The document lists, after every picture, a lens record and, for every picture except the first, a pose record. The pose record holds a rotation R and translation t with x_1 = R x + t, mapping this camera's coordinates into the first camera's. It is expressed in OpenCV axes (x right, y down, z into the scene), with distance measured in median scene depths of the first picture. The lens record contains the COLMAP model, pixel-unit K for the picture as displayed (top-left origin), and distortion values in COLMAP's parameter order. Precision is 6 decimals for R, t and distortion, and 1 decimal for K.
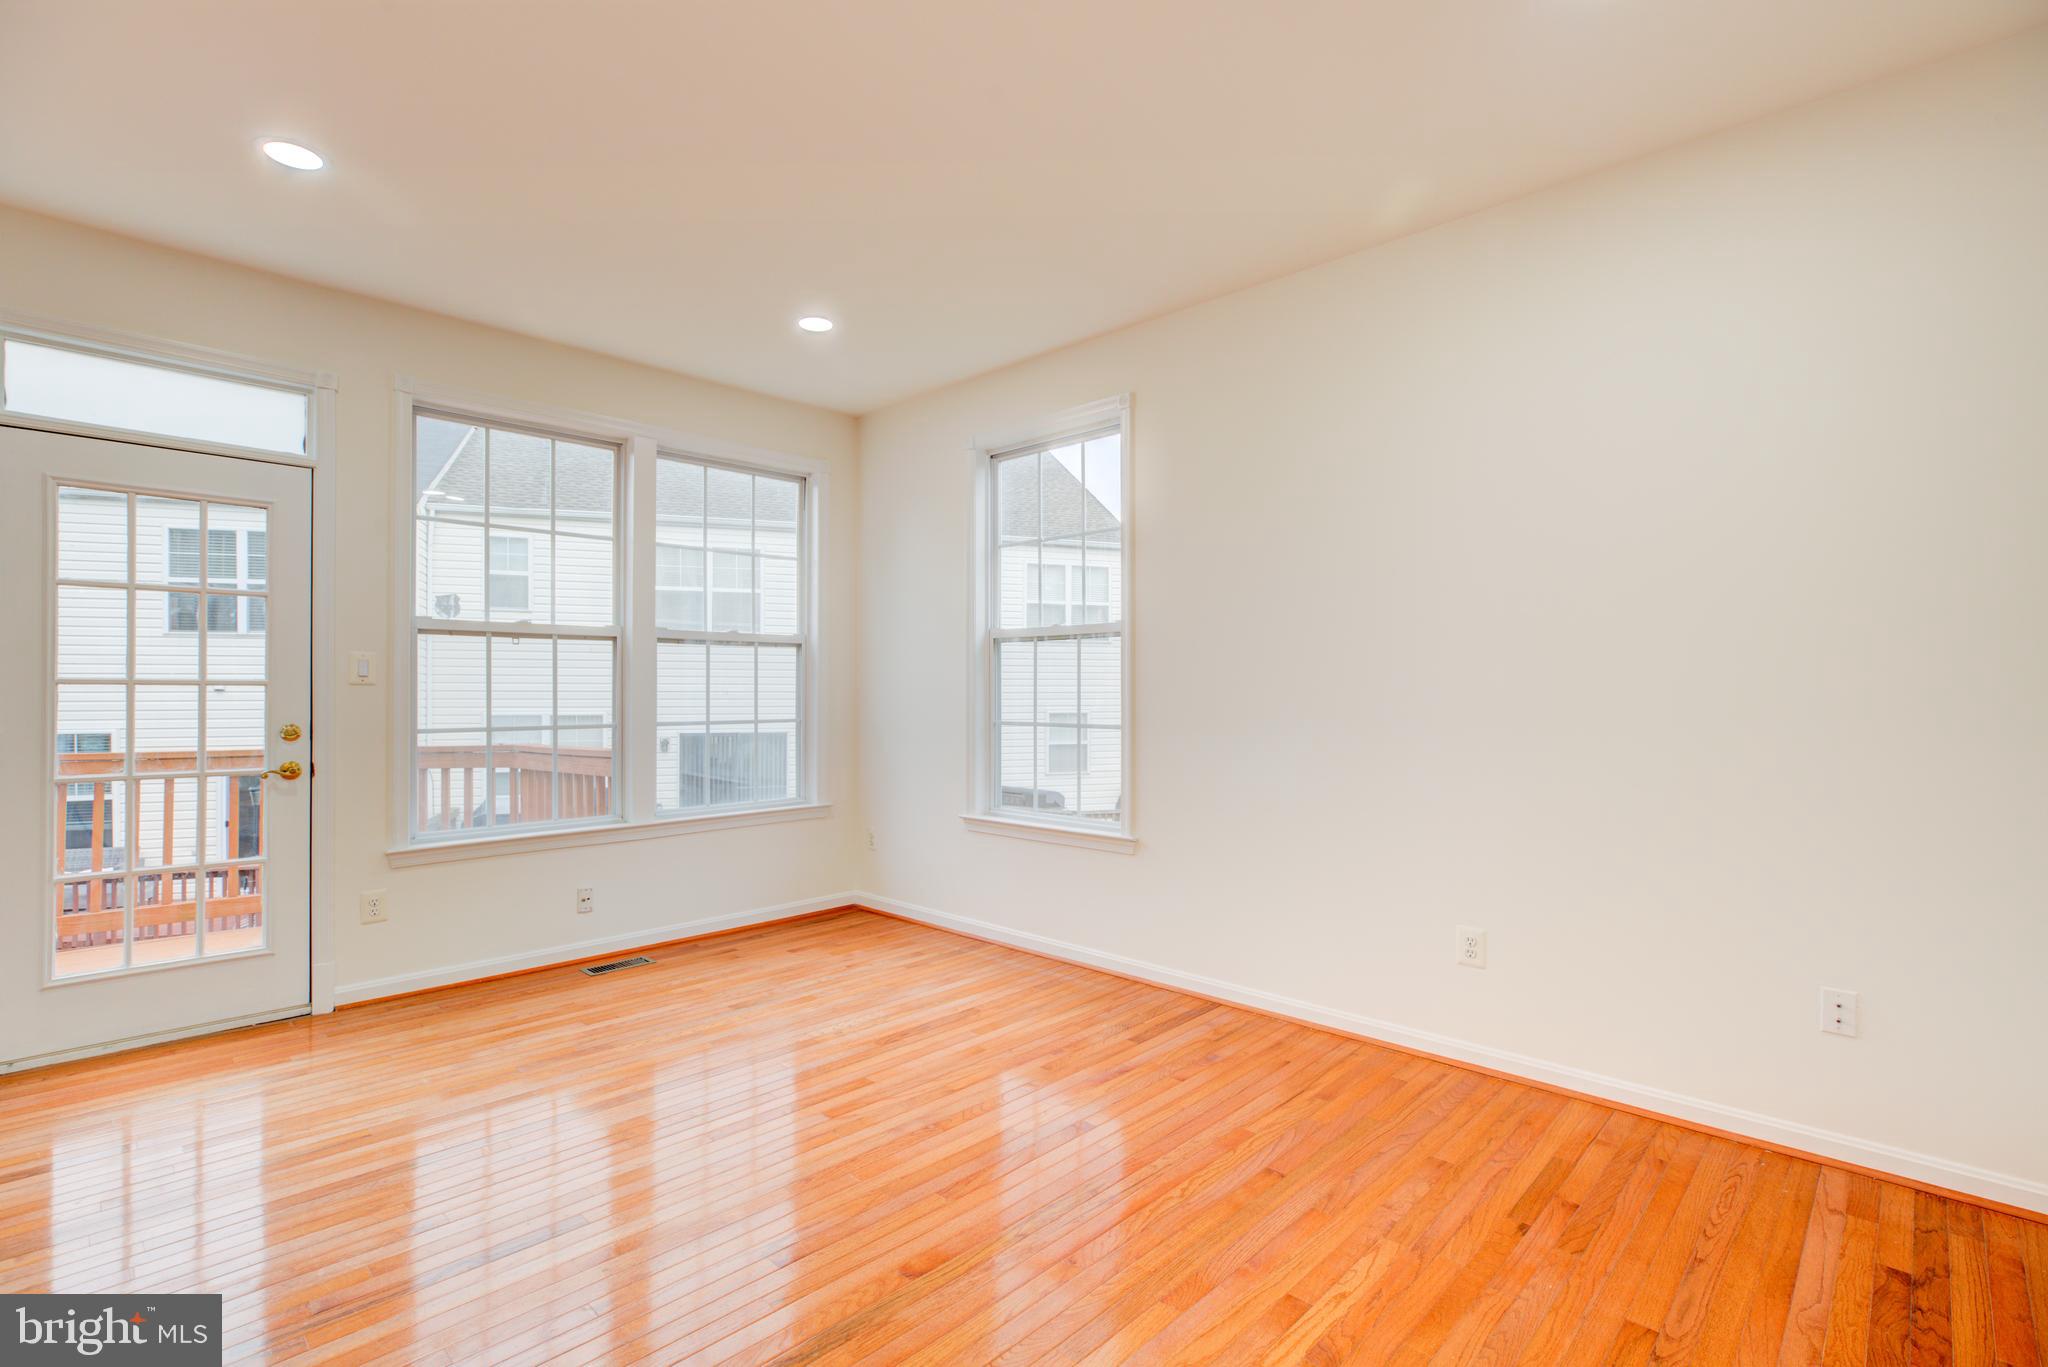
lens RADIAL K [[938.8, 0, 1039.8], [0, 938.8, 684.6], [0, 0, 1]] dist [-0.005981, 0.000008]
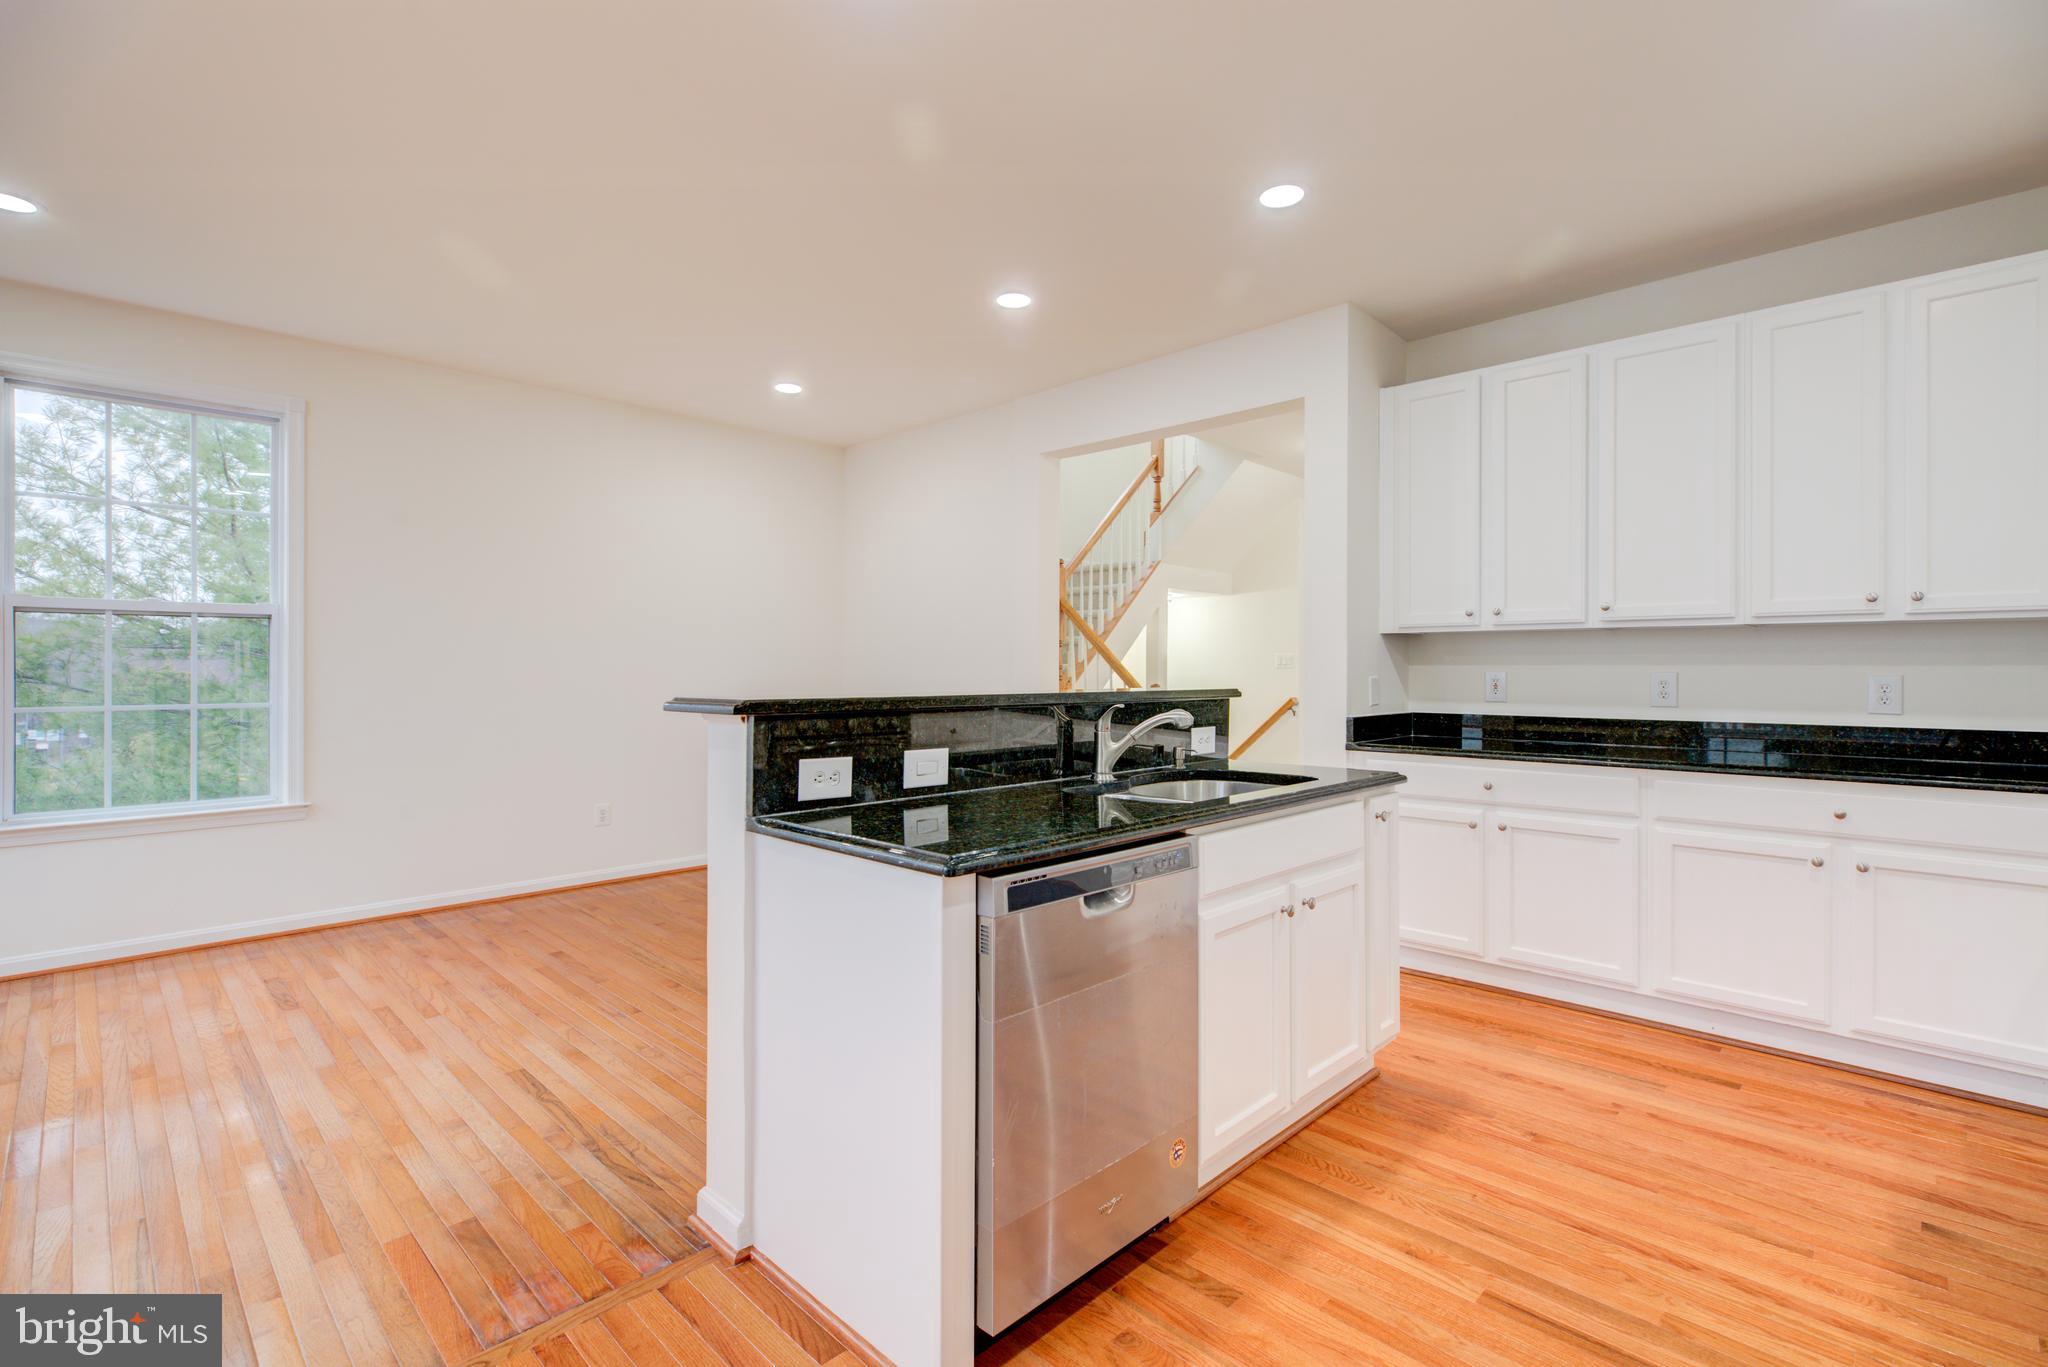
lens RADIAL K [[938.8, 0, 1026.1], [0, 938.8, 667.8], [0, 0, 1]] dist [-0.005981, 0.000008]
pose [[0.021870, -0.004083, 0.999752, -1.094460], [-0.008307, 0.999956, 0.004266, -0.005018], [-0.999726, -0.008398, 0.021835, 0.157120]]
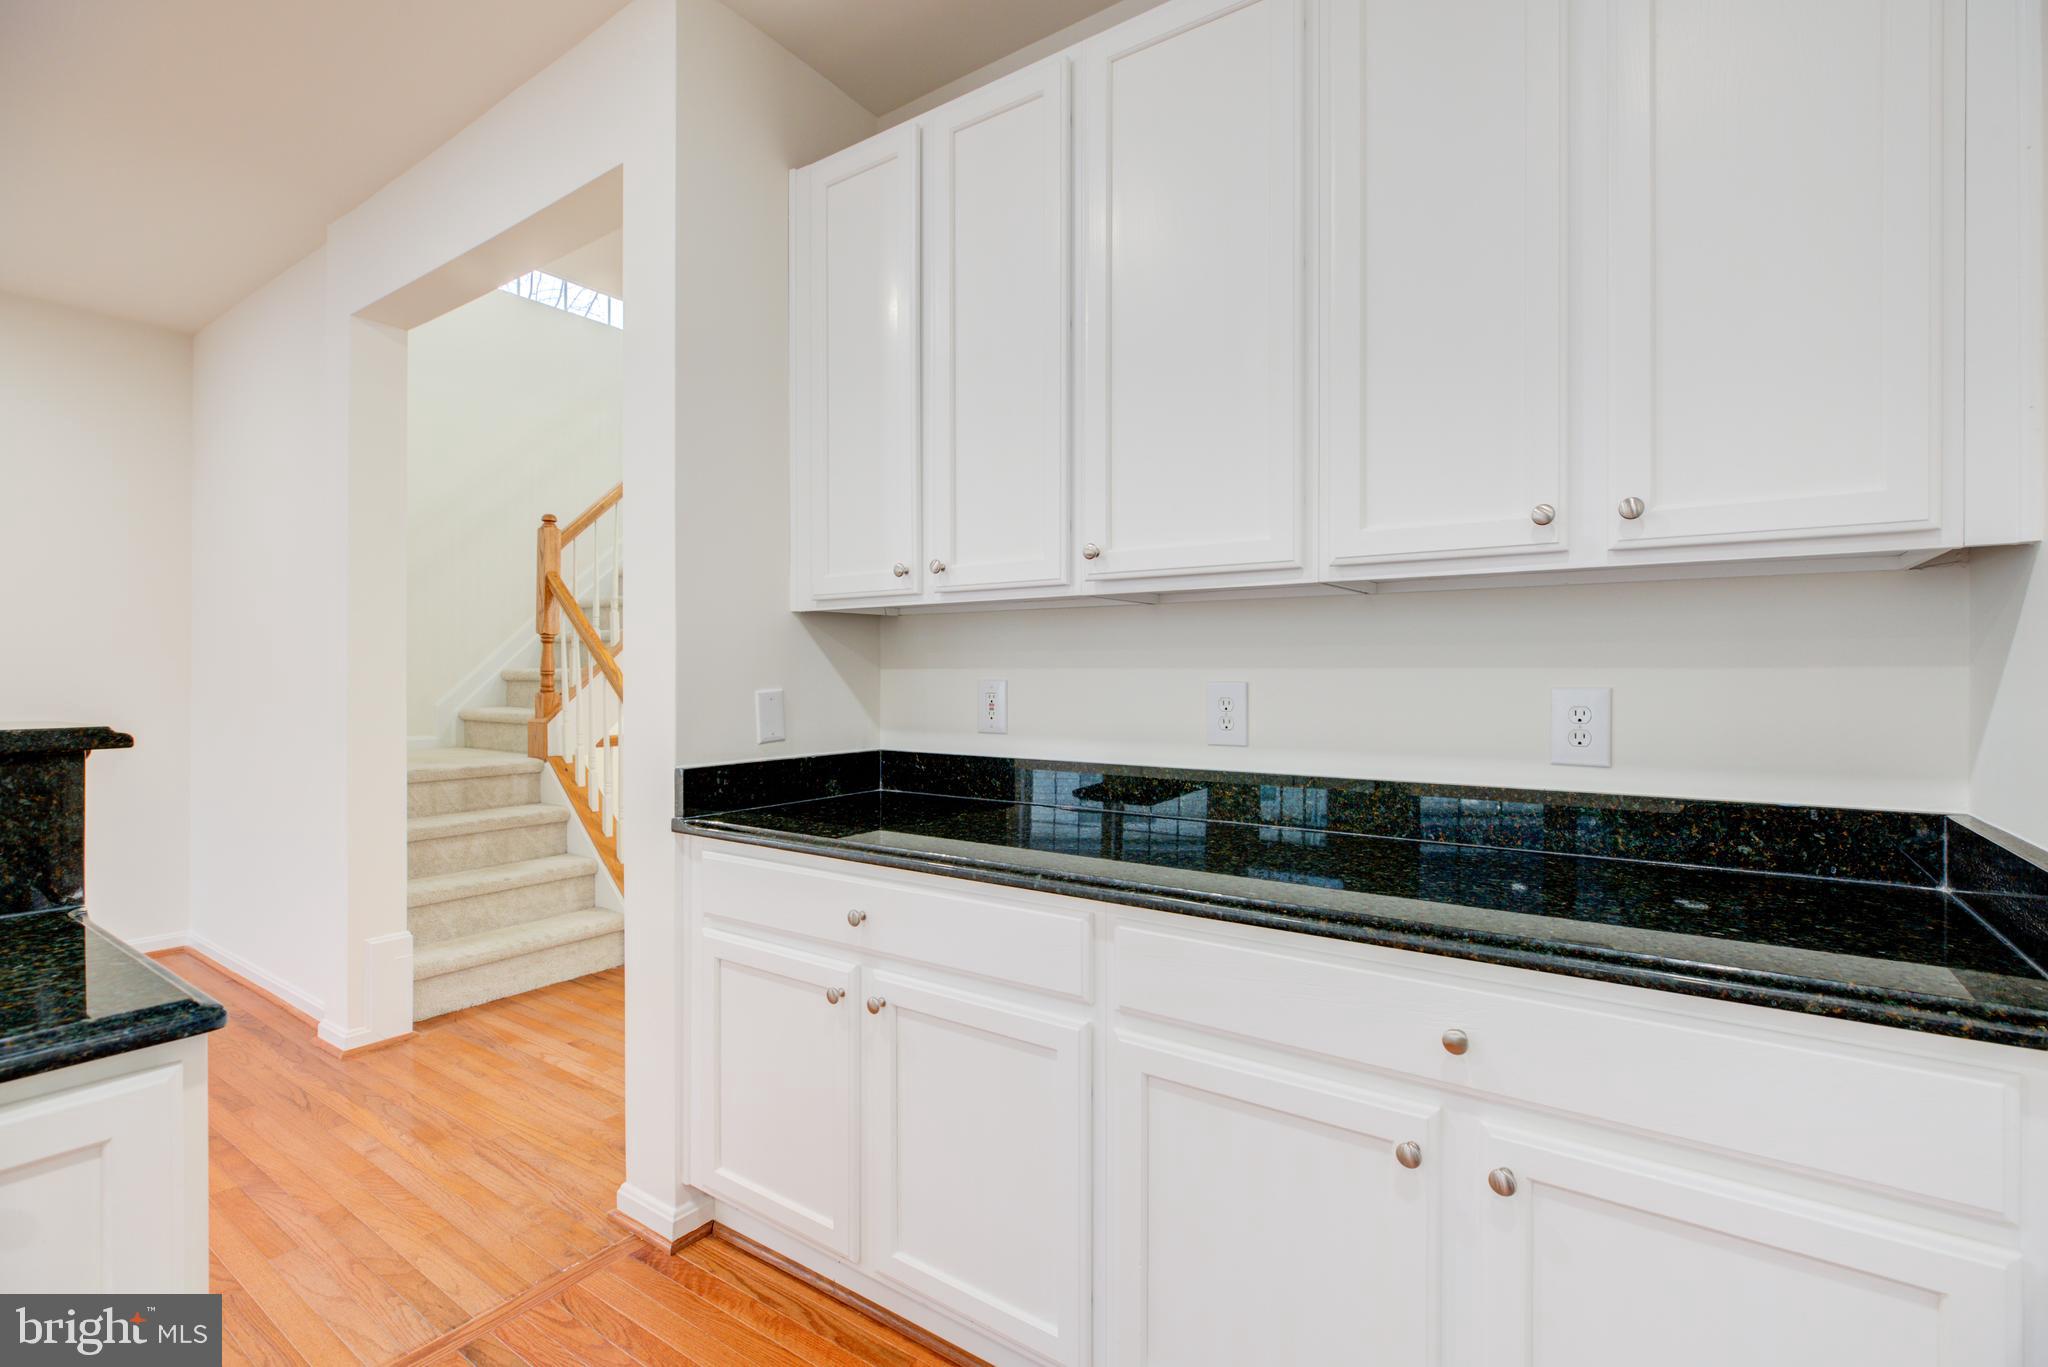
lens RADIAL K [[938.8, 0, 1019.6], [0, 938.8, 679.2], [0, 0, 1]] dist [-0.005981, 0.000008]
pose [[-0.142785, -0.009162, 0.989711, -0.582168], [-0.007085, 0.999941, 0.008235, -0.006534], [-0.989728, -0.005836, -0.142842, -0.321522]]
